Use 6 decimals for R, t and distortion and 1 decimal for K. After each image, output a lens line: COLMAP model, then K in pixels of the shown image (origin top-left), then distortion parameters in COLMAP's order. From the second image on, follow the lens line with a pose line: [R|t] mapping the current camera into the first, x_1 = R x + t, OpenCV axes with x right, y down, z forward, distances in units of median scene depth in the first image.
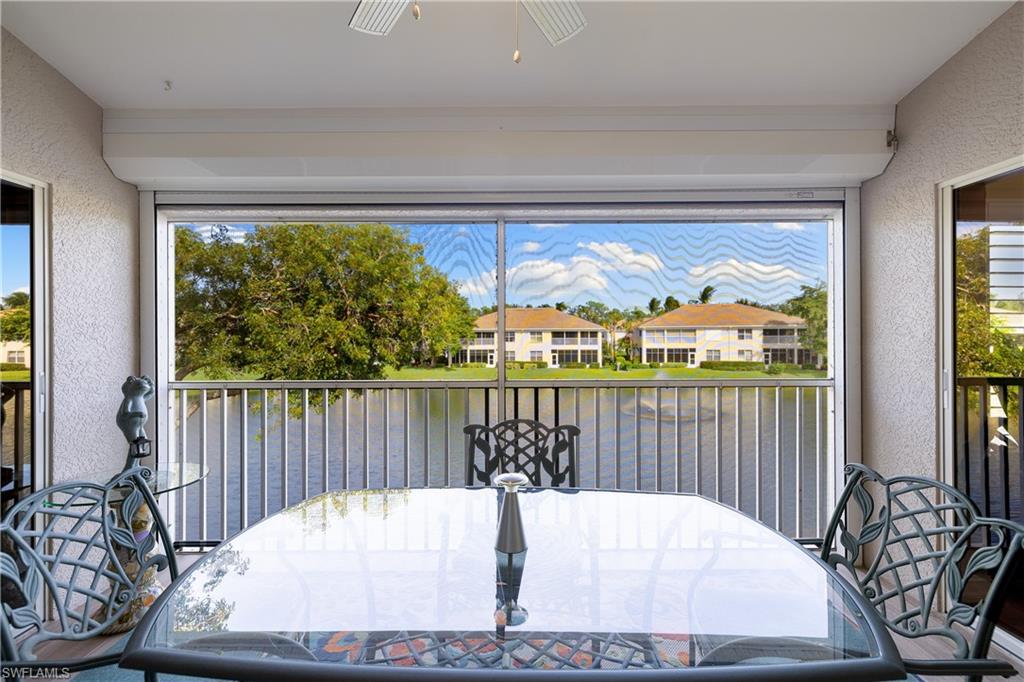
lens RADIAL K [[432.0, 0, 514.6], [0, 432.0, 335.4], [0, 0, 1]] dist [0.002995, -0.000649]
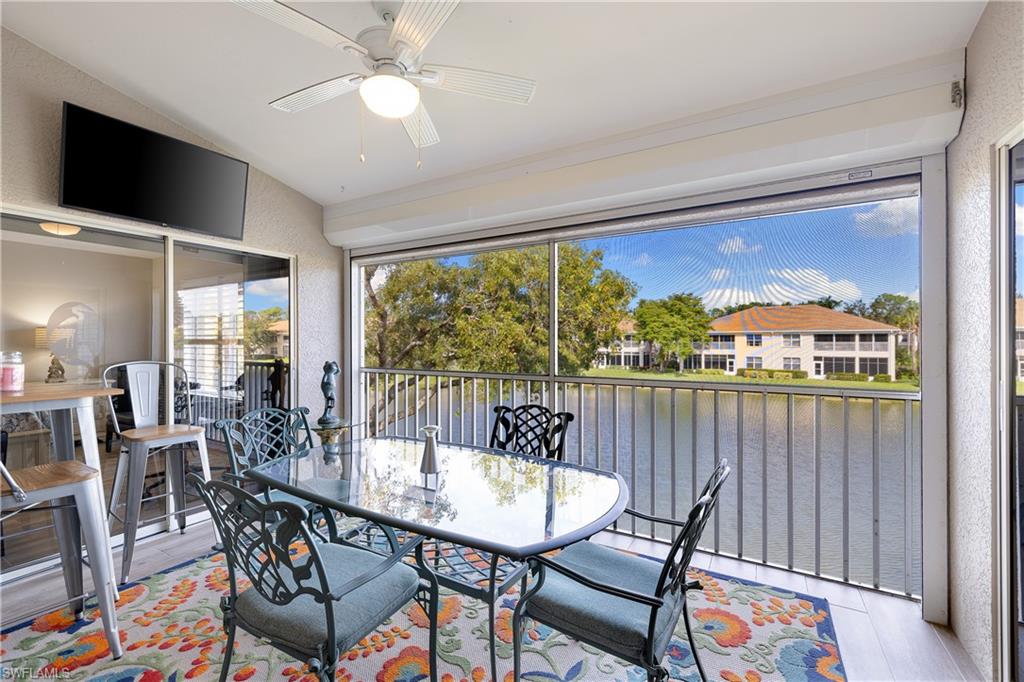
lens RADIAL K [[432.0, 0, 507.4], [0, 432.0, 340.7], [0, 0, 1]] dist [0.002995, -0.000649]
pose [[0.861449, 0.003186, -0.507835, 0.596046], [-0.000821, 0.999988, 0.004882, 0.002611], [0.507844, -0.003789, 0.861441, -0.120763]]
